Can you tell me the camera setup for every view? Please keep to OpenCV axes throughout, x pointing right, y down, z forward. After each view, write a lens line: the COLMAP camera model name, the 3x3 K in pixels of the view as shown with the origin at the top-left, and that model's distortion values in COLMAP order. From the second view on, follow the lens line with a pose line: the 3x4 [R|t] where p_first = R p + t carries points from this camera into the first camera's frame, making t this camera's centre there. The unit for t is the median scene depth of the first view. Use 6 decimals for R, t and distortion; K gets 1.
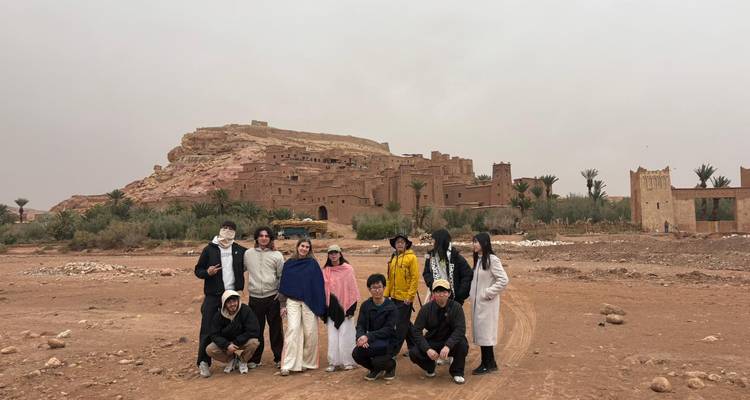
lens RADIAL K [[561.2, 0, 375.0], [0, 561.2, 200.0], [0, 0, 1]] dist [-0.000430, -0.003511]
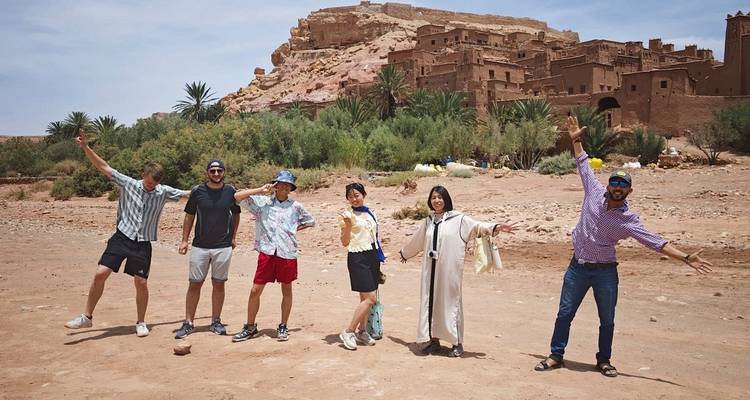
lens RADIAL K [[561.2, 0, 375.0], [0, 561.2, 200.0], [0, 0, 1]] dist [-0.000430, -0.003511]
pose [[0.987352, 0.007372, -0.158374, -0.134542], [0.011280, 0.993121, 0.116547, 0.025072], [0.158144, -0.116860, 0.980477, 0.319628]]
